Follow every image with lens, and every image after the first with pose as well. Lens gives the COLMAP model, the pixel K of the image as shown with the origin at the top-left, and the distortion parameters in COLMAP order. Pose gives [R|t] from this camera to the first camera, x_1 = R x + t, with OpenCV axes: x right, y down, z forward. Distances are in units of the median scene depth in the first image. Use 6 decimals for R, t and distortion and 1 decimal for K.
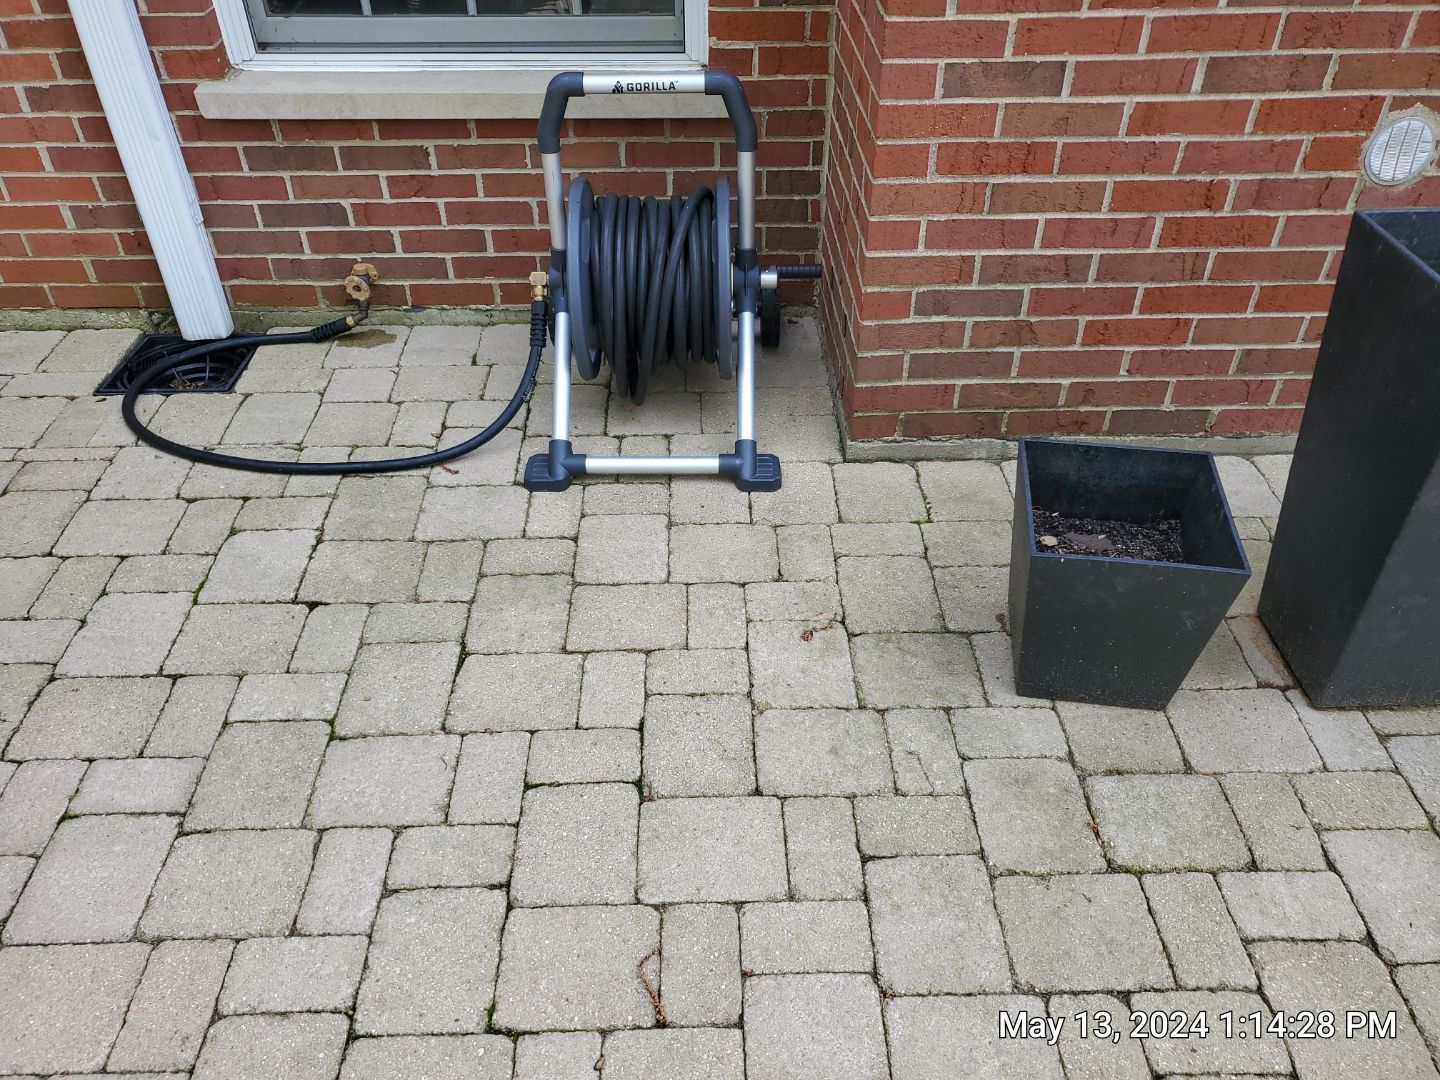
lens RADIAL K [[1094.1, 0, 723.9], [0, 1094.1, 552.5], [0, 0, 1]] dist [0.001366, 0.002774]
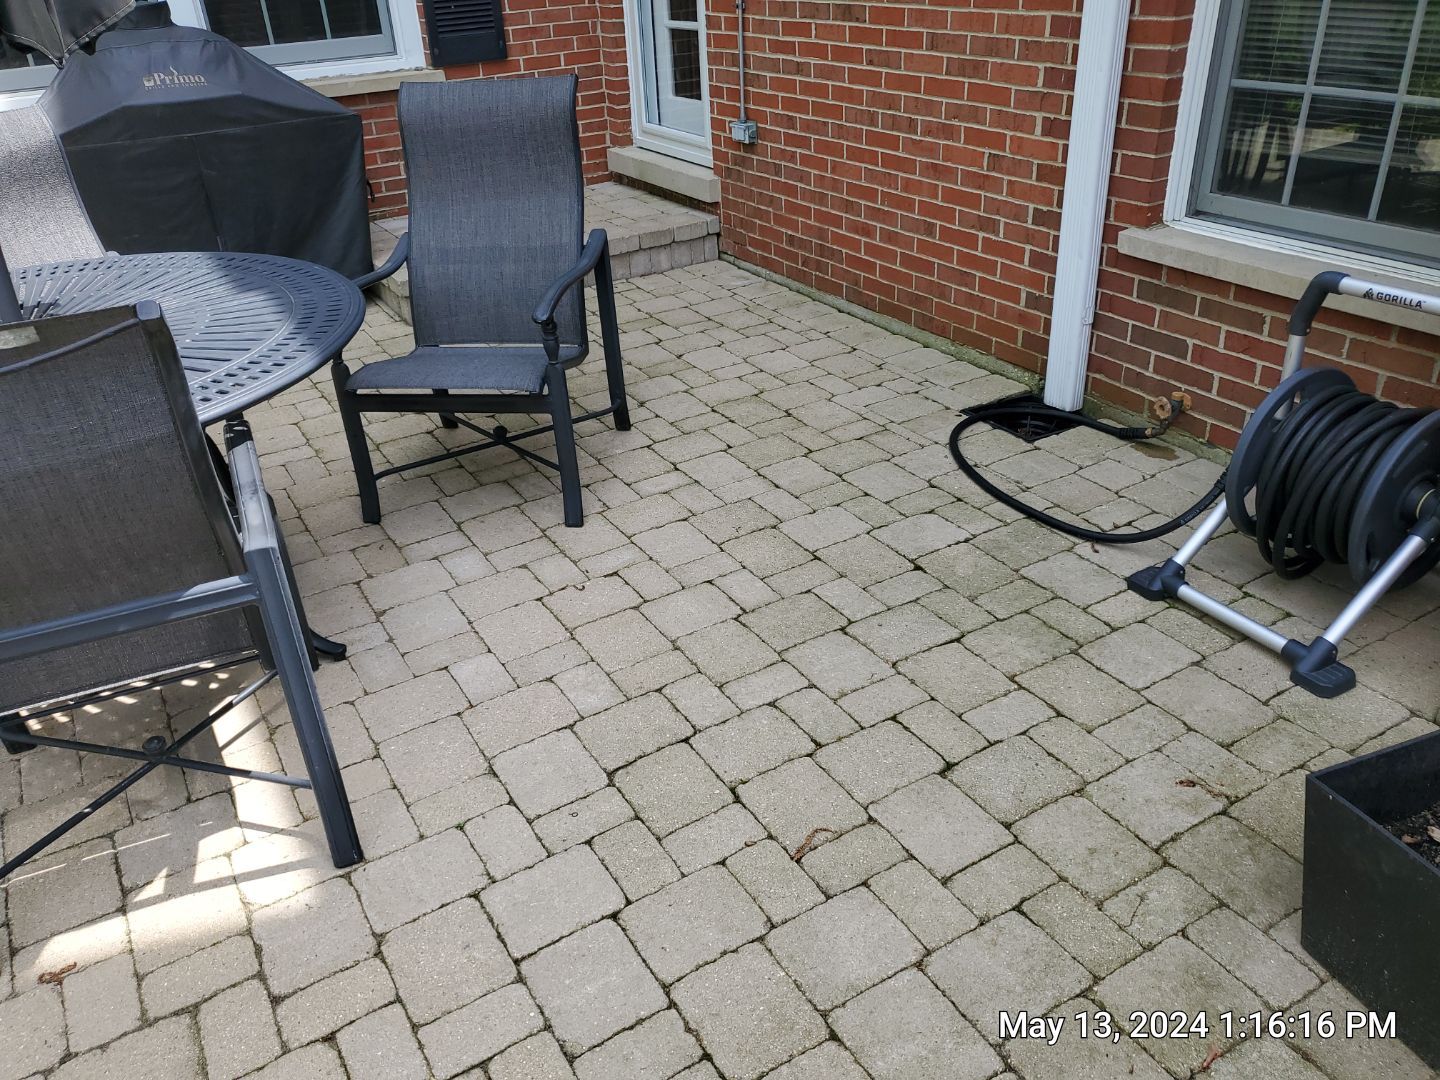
lens RADIAL K [[1110.2, 0, 724.8], [0, 1110.2, 544.3], [0, 0, 1]] dist [-0.027797, 0.059757]
pose [[0.487767, 0.405823, -0.772911, 0.457273], [-0.516171, 0.848100, 0.119558, -0.014343], [0.704025, 0.340637, 0.623149, -0.039189]]
